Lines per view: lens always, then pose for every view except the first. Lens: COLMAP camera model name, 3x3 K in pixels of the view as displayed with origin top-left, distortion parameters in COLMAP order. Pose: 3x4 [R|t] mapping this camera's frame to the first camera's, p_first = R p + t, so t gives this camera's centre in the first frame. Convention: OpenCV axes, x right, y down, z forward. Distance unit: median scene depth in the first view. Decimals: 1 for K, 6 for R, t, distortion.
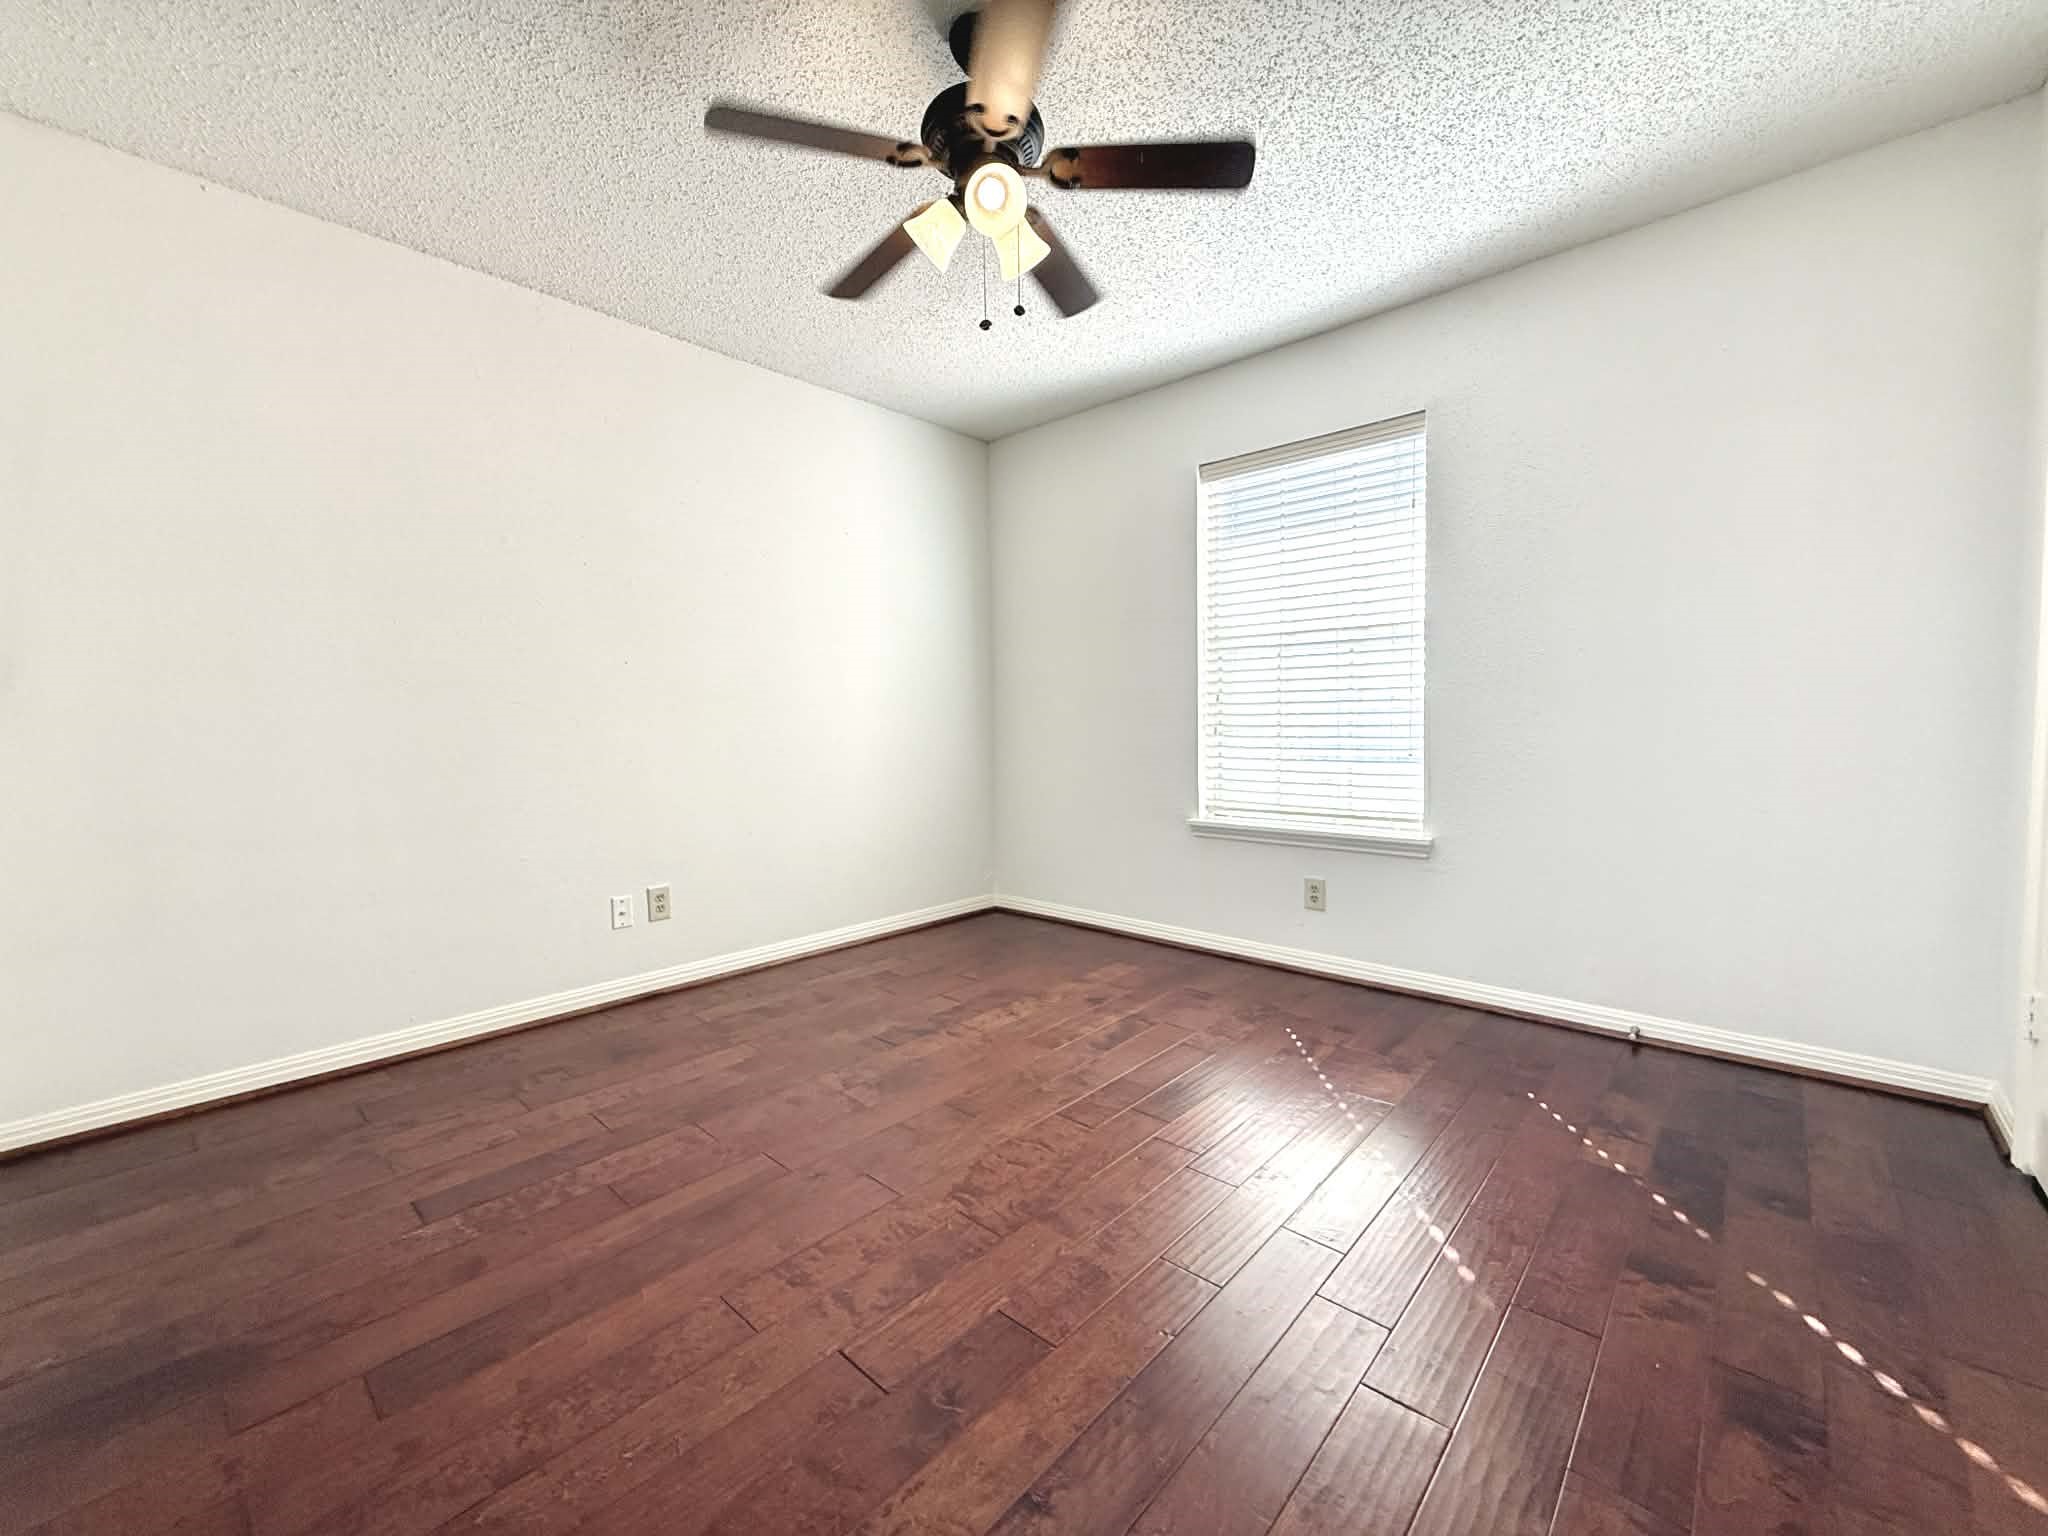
lens RADIAL K [[810.8, 0, 1019.2], [0, 810.8, 768.2], [0, 0, 1]] dist [0.003374, 0.000051]
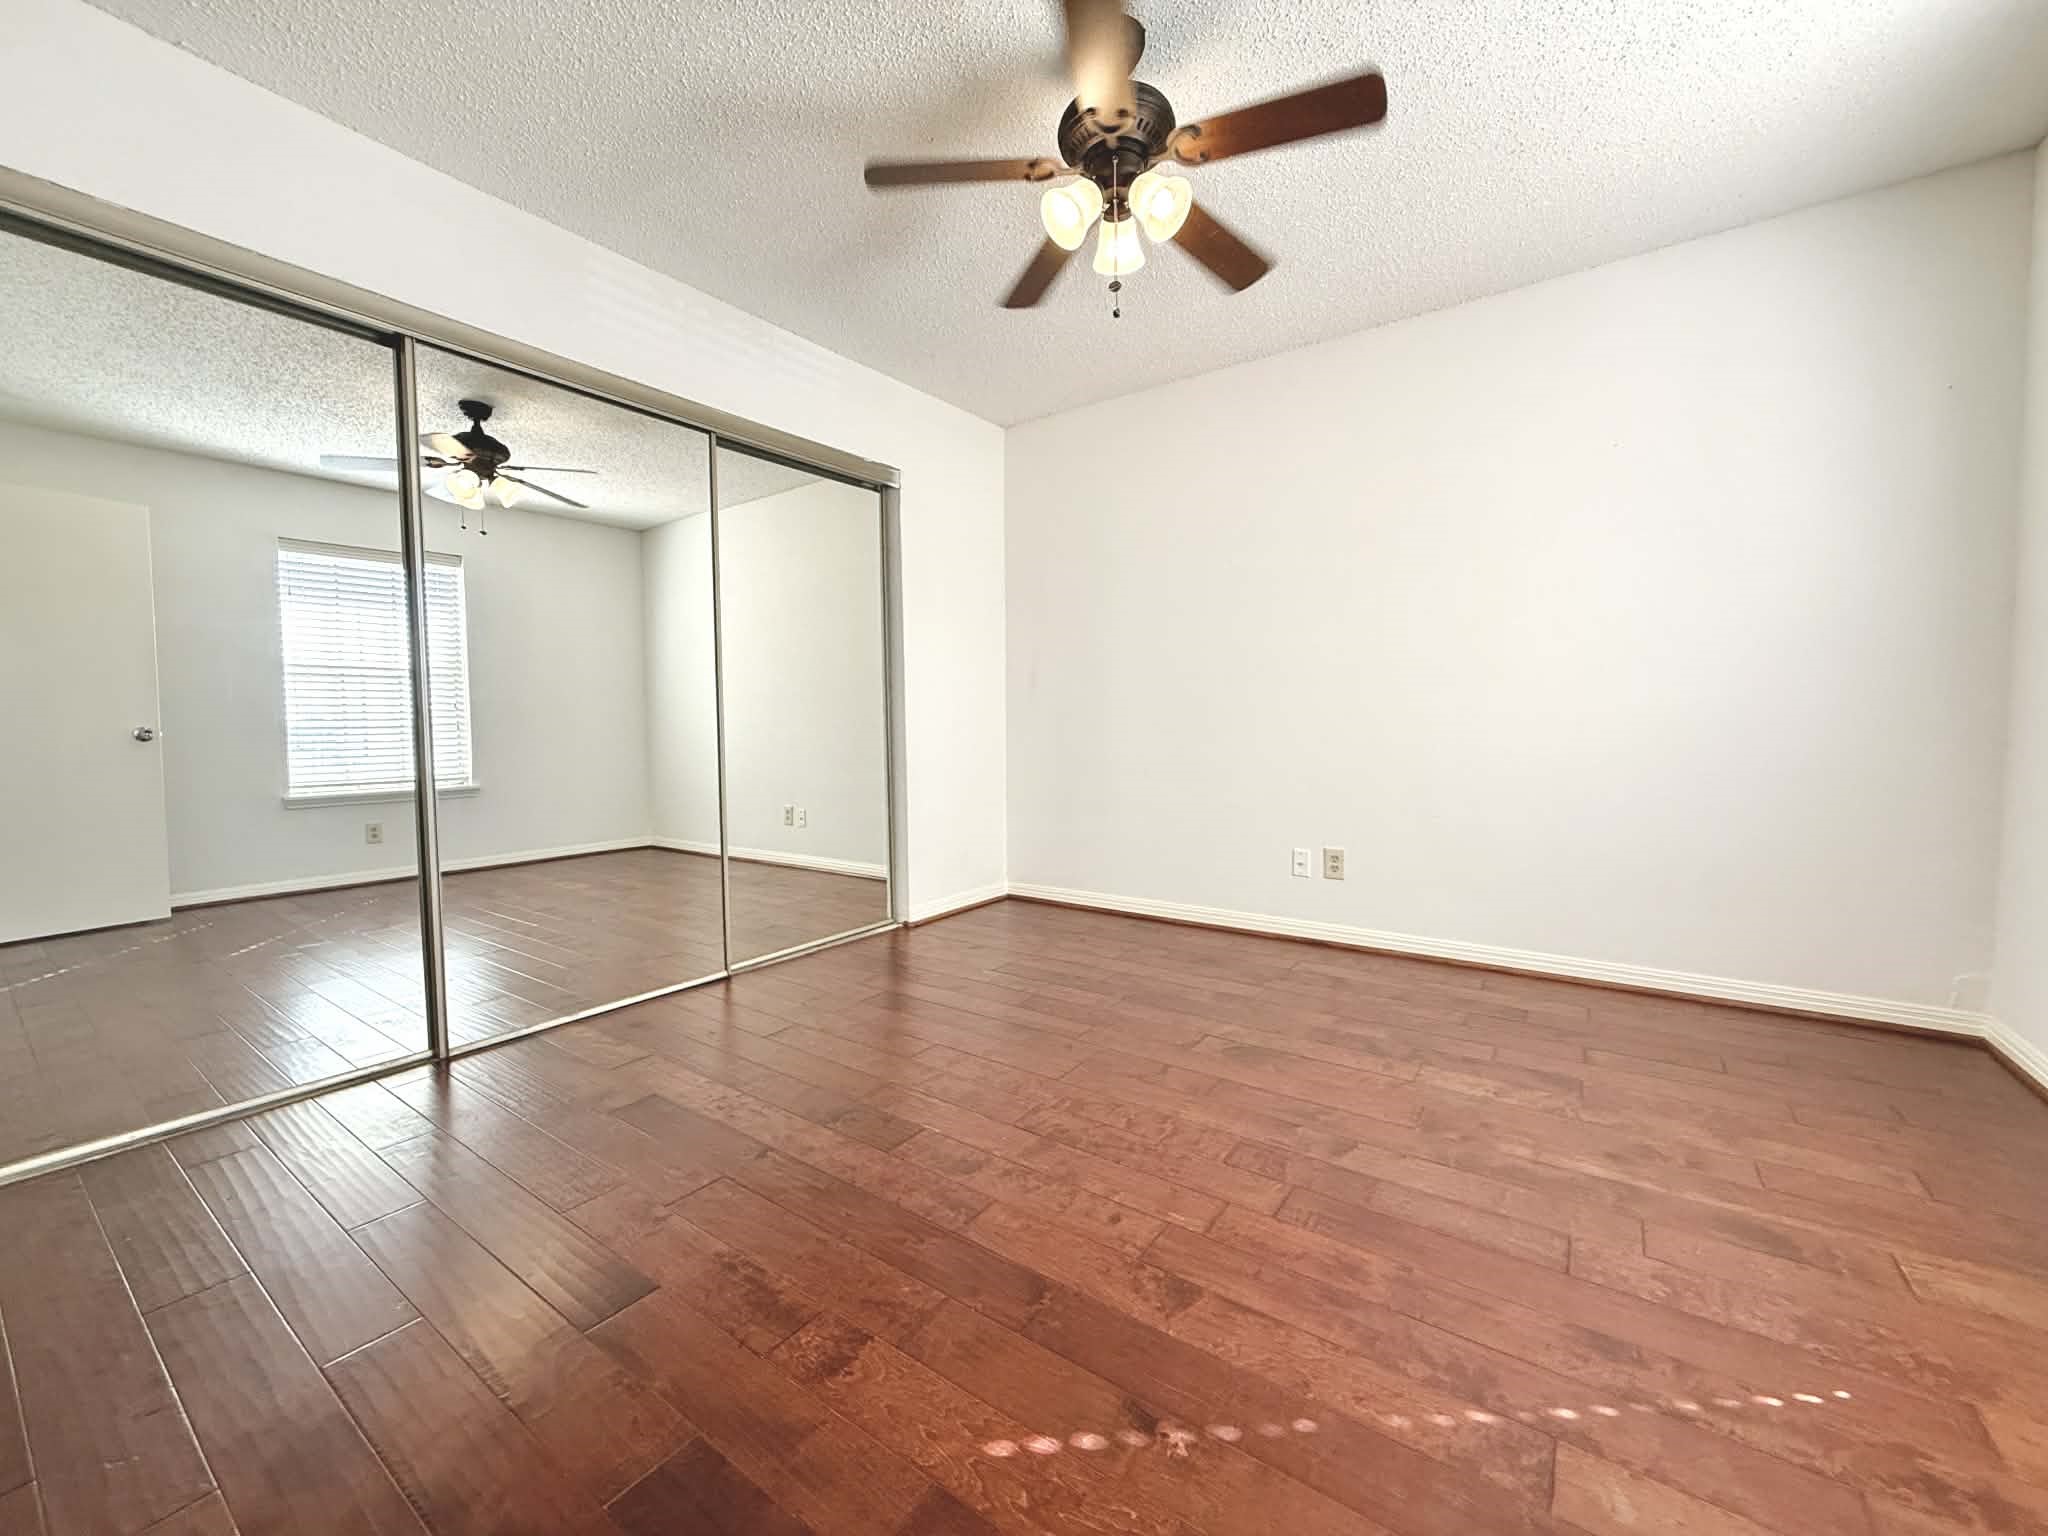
lens RADIAL K [[810.8, 0, 1019.1], [0, 810.8, 767.5], [0, 0, 1]] dist [0.003374, 0.000051]
pose [[0.132332, 0.067126, -0.988930, 0.632568], [-0.052488, 0.996779, 0.060635, -0.007364], [0.989815, 0.043883, 0.135429, 0.469184]]
